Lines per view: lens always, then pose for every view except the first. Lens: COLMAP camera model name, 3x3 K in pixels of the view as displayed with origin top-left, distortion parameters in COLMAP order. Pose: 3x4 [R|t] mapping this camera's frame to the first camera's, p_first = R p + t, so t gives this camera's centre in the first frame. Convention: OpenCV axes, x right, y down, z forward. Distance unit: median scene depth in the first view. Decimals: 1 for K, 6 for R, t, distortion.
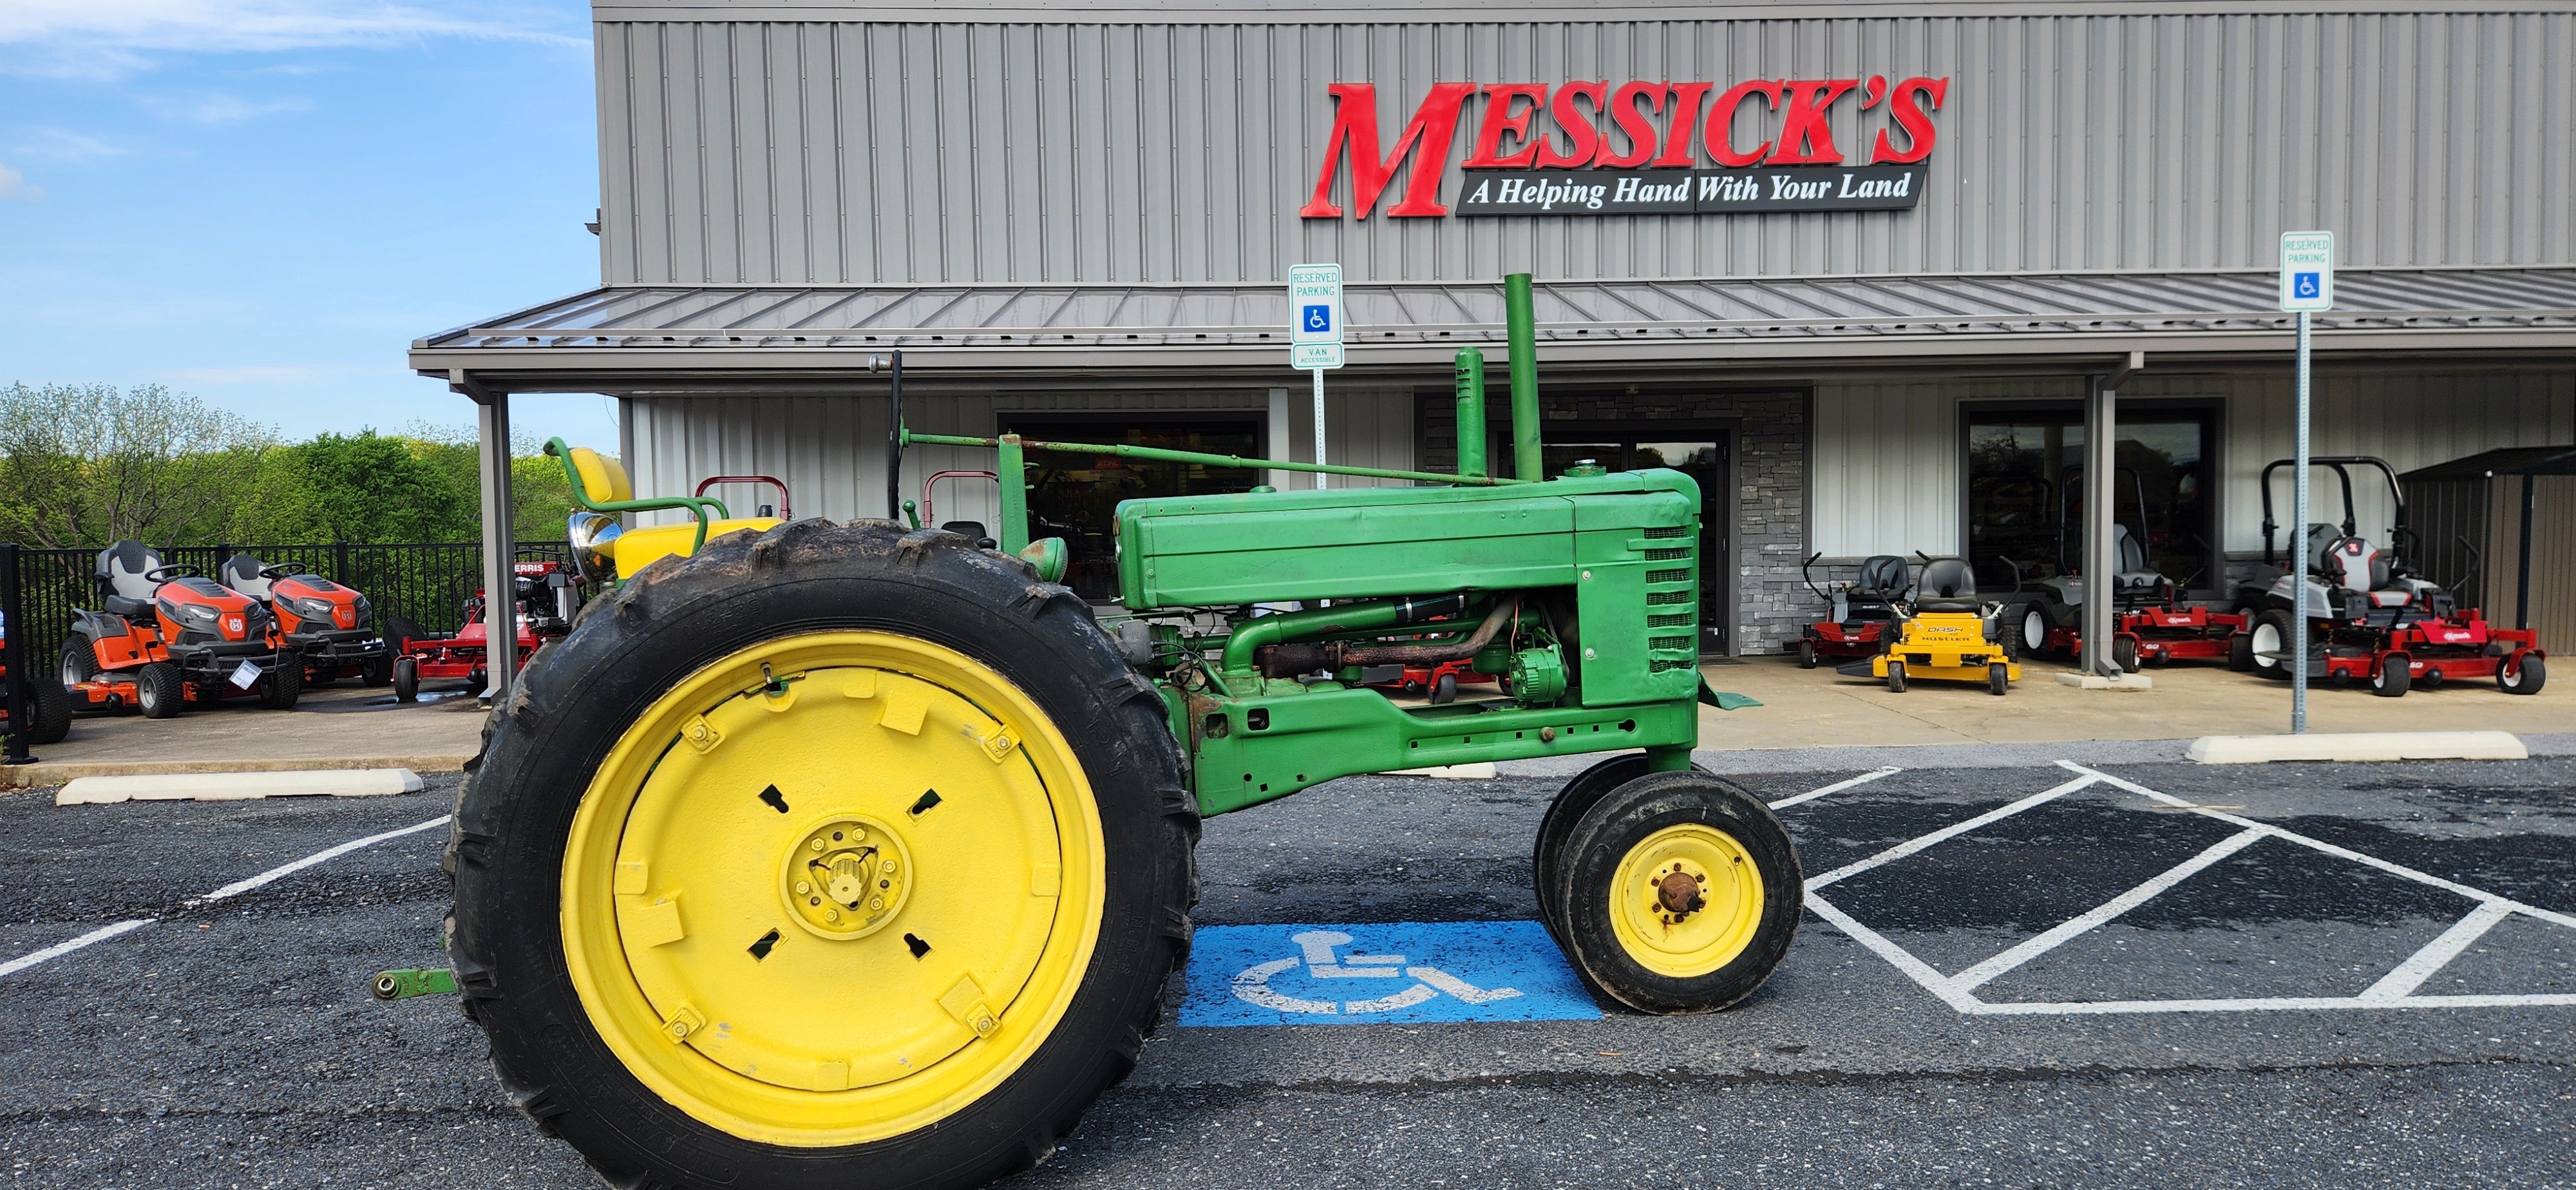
lens RADIAL K [[1831.0, 0, 1325.2], [0, 1831.0, 589.8], [0, 0, 1]] dist [0.117600, -0.156644]
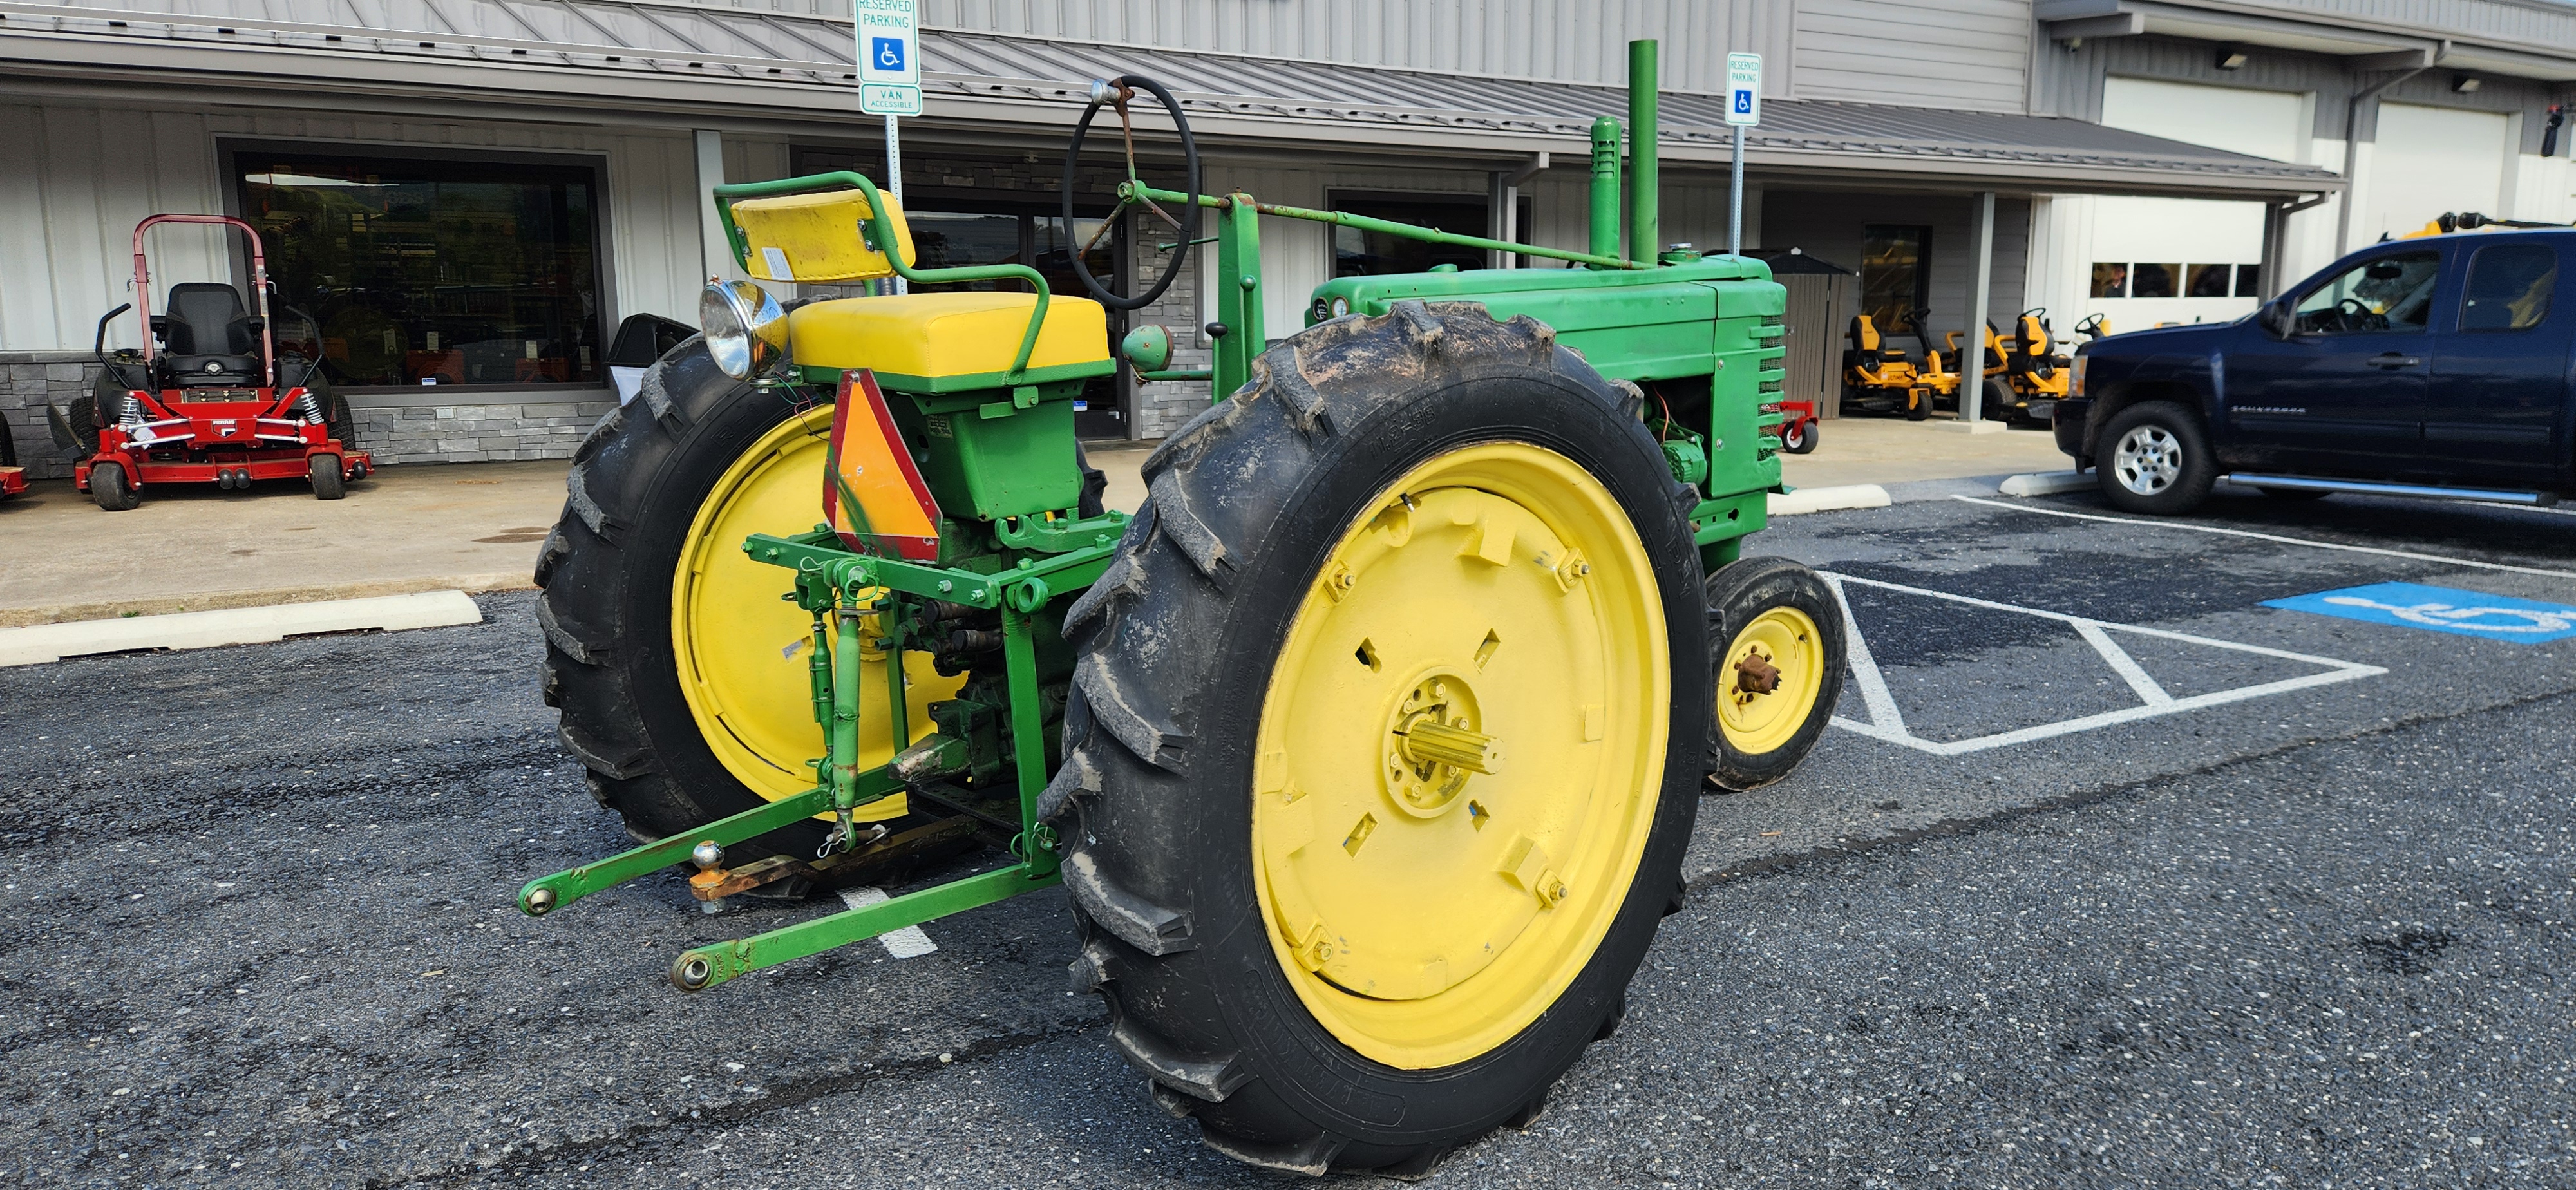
lens RADIAL K [[1831.0, 0, 1325.2], [0, 1831.0, 589.8], [0, 0, 1]] dist [0.117600, -0.156644]
pose [[0.848557, -0.068231, 0.524686, -0.550260], [0.004769, 0.992596, 0.121367, -0.008733], [-0.529083, -0.100485, 0.842600, 0.262260]]
